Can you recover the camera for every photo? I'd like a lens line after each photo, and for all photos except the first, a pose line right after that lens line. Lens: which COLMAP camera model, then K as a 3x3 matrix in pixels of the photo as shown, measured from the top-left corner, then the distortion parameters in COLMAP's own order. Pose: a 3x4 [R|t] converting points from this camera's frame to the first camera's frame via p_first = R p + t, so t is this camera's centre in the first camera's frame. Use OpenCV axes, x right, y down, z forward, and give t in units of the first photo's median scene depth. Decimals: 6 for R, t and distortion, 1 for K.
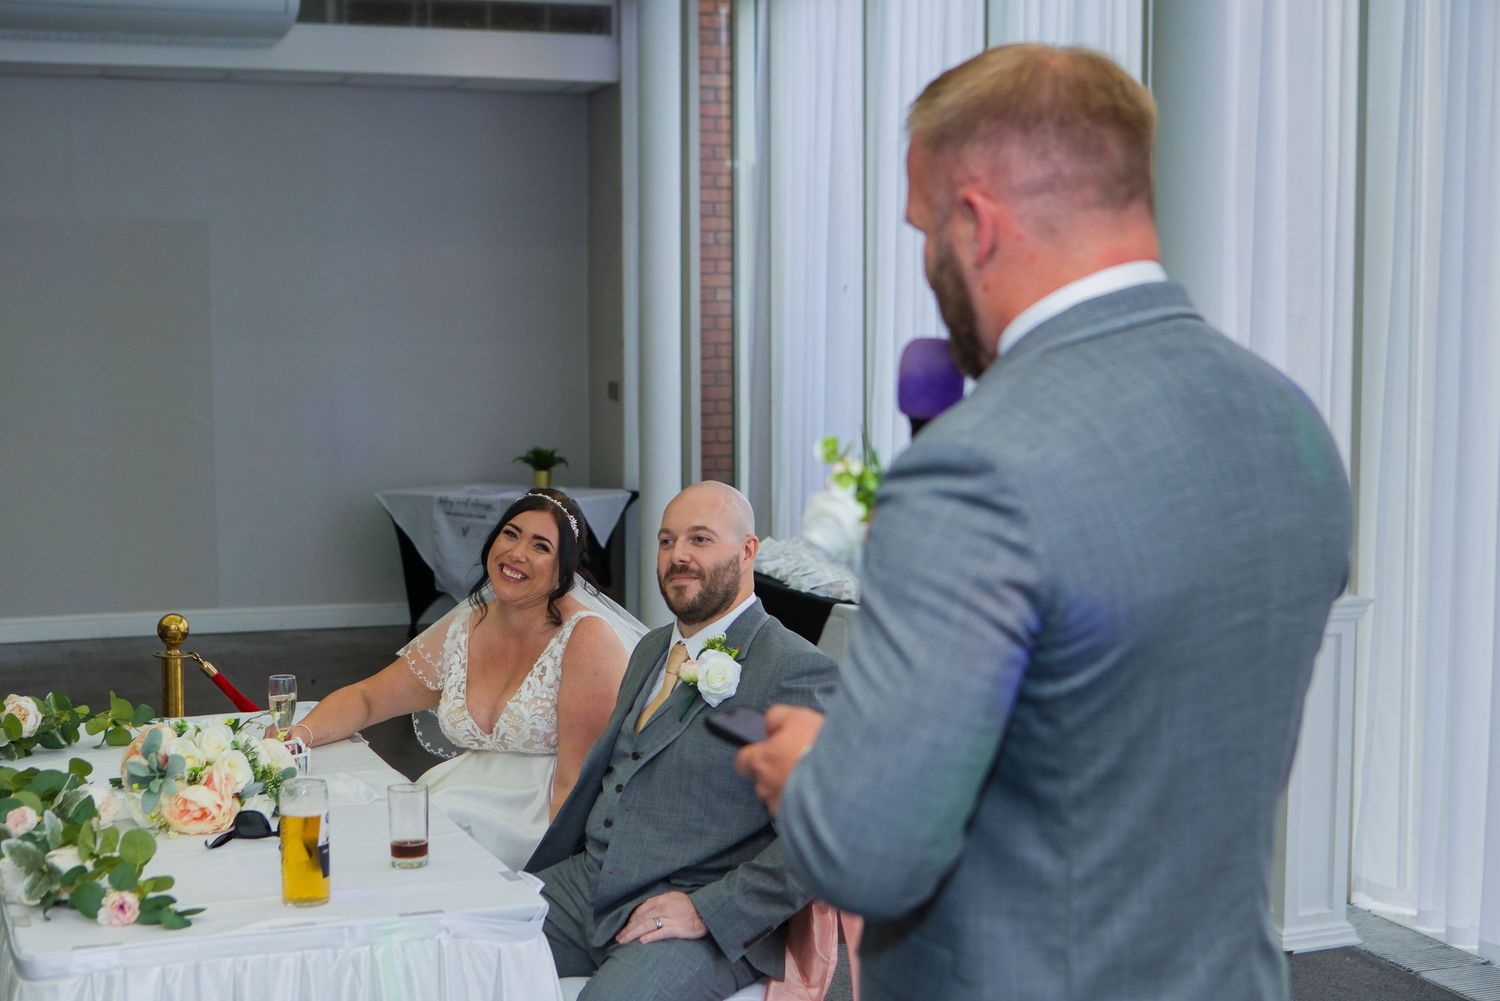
lens RADIAL K [[2311.2, 0, 755.3], [0, 2311.2, 504.9], [0, 0, 1]] dist [0.030654, 0.000000]
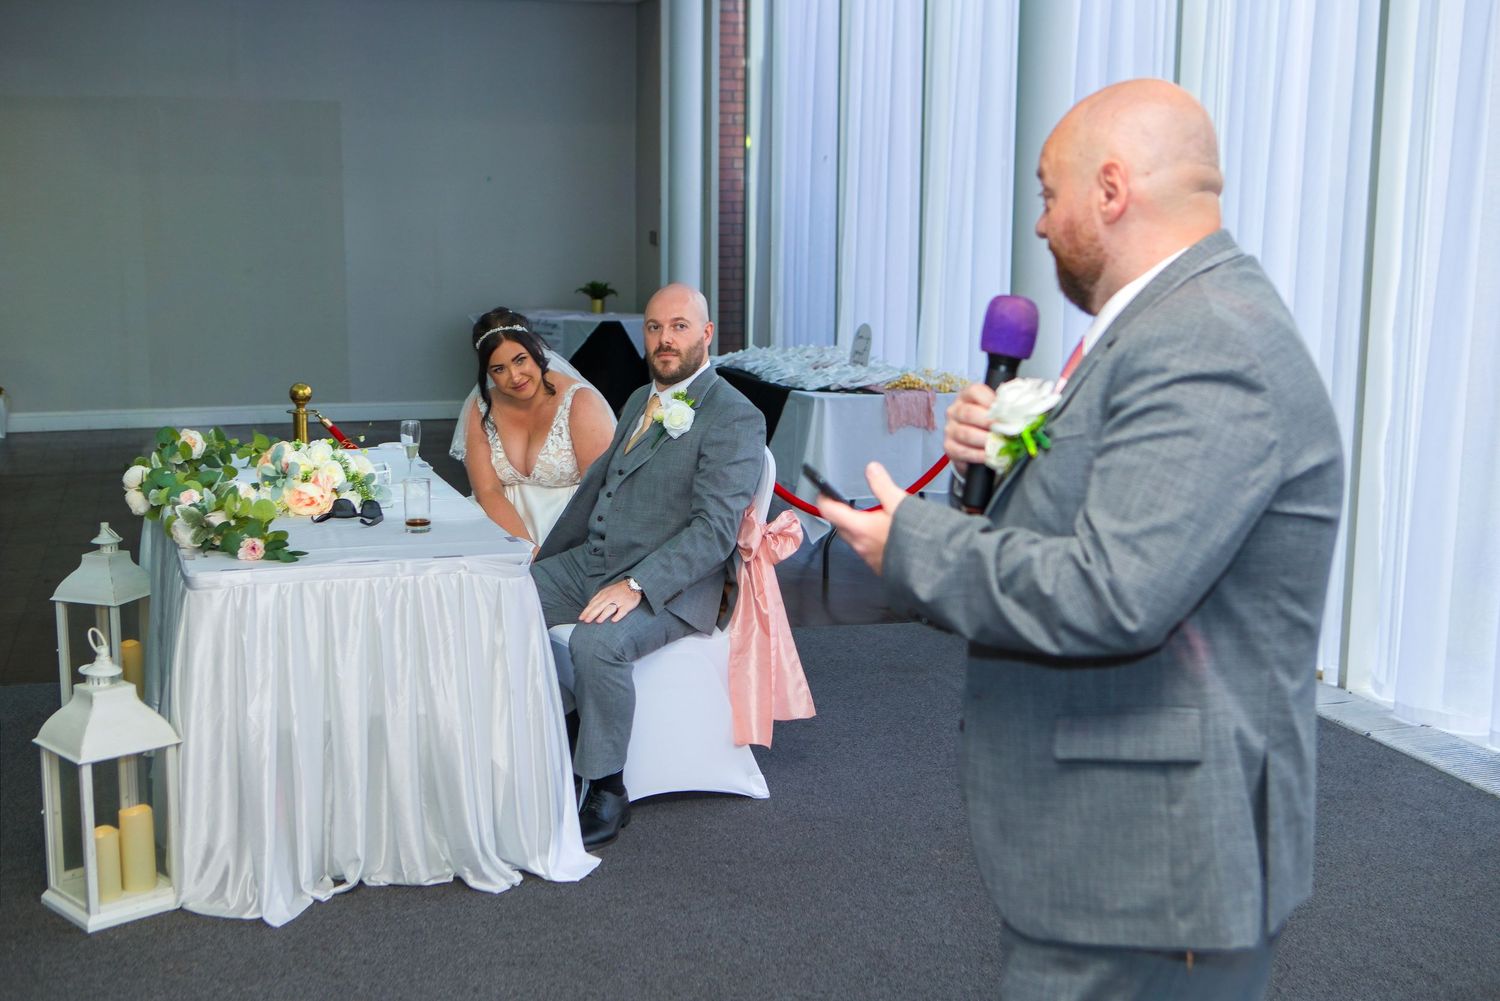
lens RADIAL K [[1801.8, 0, 746.0], [0, 1801.8, 487.8], [0, 0, 1]] dist [-0.008961, 0.000000]
pose [[0.999773, 0.017912, -0.011542, 0.041788], [-0.016848, 0.996111, 0.086481, 0.016062], [0.013046, -0.086267, 0.996187, -0.113923]]
